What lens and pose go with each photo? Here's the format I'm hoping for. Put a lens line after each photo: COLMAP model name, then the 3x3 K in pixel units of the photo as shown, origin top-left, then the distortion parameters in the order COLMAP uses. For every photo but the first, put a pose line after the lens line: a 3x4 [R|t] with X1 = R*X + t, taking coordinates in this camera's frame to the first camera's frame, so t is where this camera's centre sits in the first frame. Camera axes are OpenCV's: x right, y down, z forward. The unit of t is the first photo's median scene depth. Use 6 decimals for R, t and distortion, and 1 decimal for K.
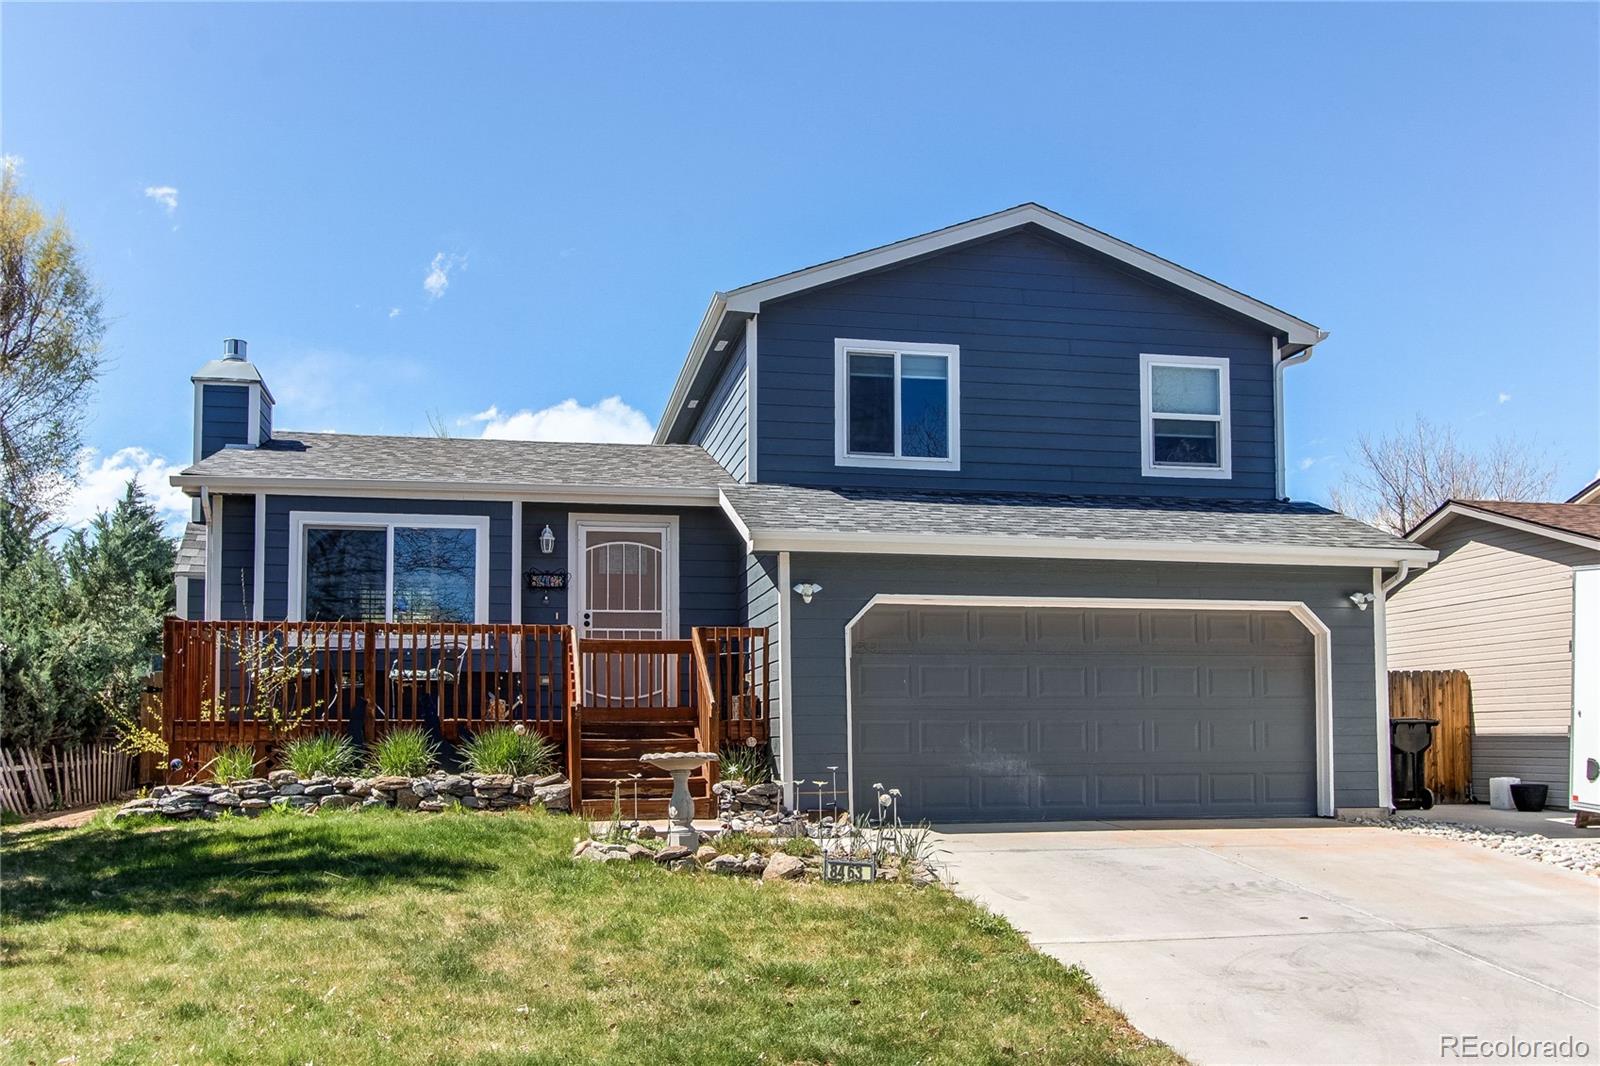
lens RADIAL K [[1418.1, 0, 794.1], [0, 1418.1, 669.4], [0, 0, 1]] dist [-0.001779, -0.000482]
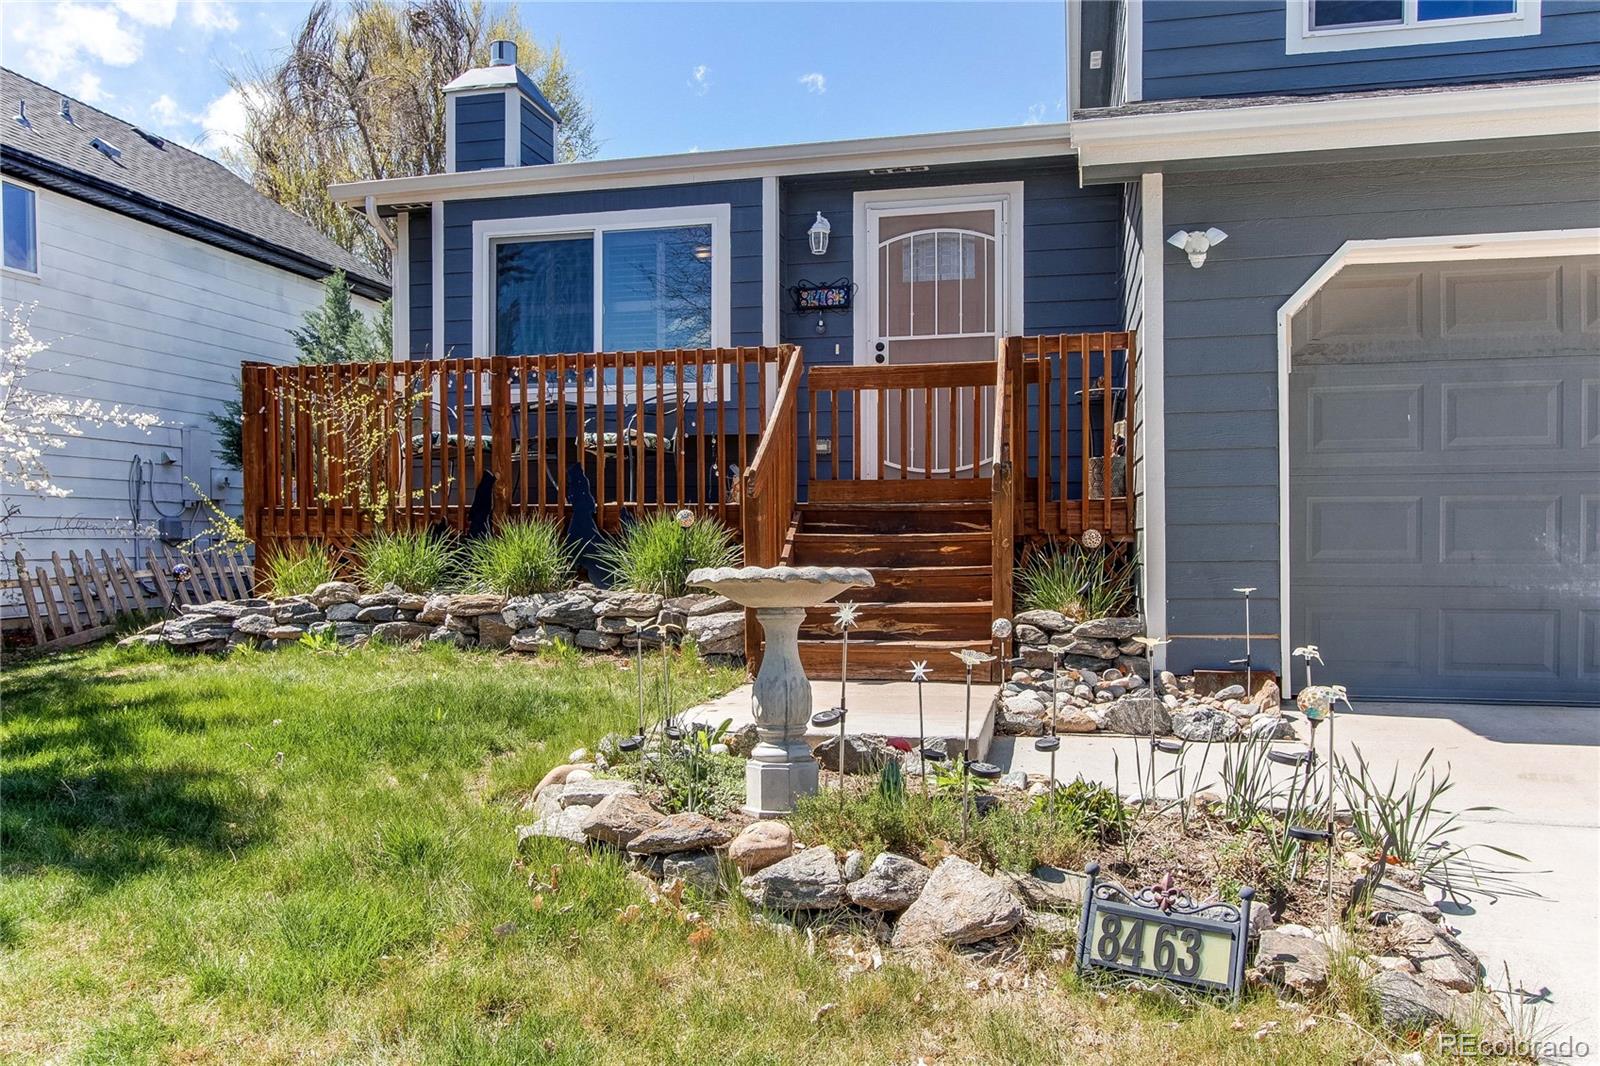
lens RADIAL K [[1227.6, 0, 793.9], [0, 1227.6, 565.8], [0, 0, 1]] dist [-0.034745, 0.049128]
pose [[0.916368, 0.010039, -0.400212, 0.047355], [0.019952, 0.997298, 0.070703, 0.023284], [0.399841, -0.072775, 0.913691, 0.469834]]
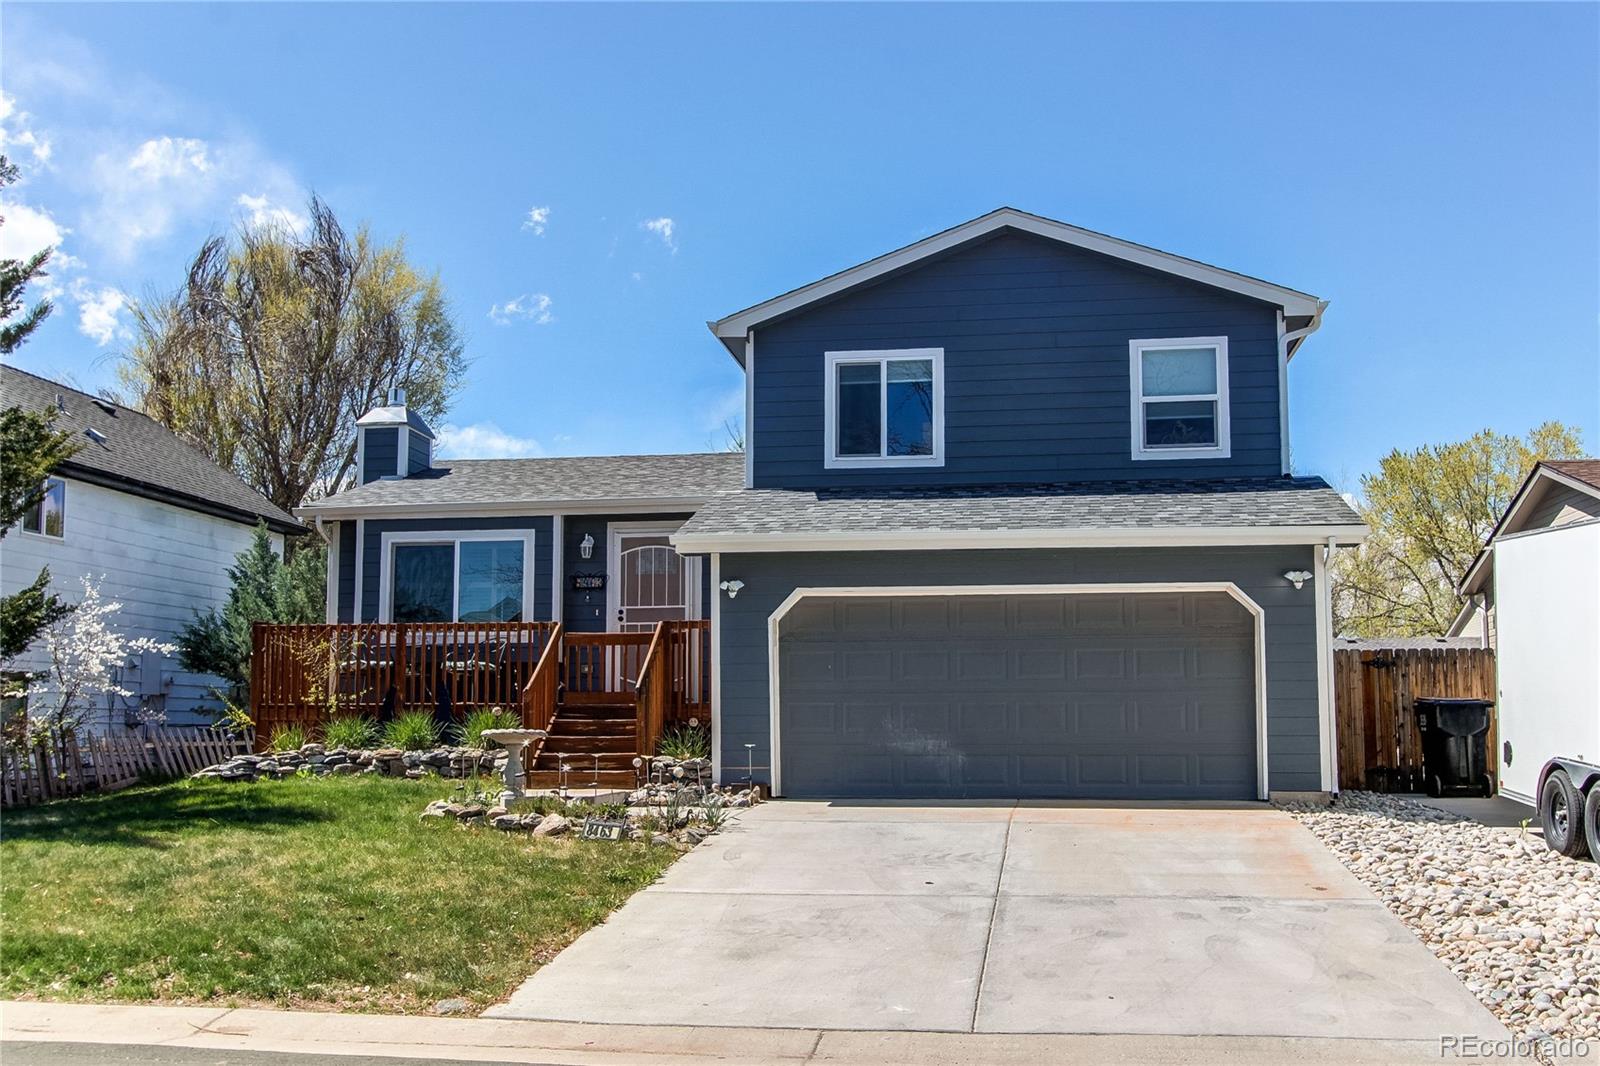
lens RADIAL K [[1457.7, 0, 802.9], [0, 1457.7, 605.3], [0, 0, 1]] dist [-0.006773, 0.003581]
pose [[0.942871, -0.024940, -0.332223, 0.392152], [0.013825, 0.999264, -0.035778, 0.000953], [0.332870, 0.029141, 0.942522, -0.057330]]
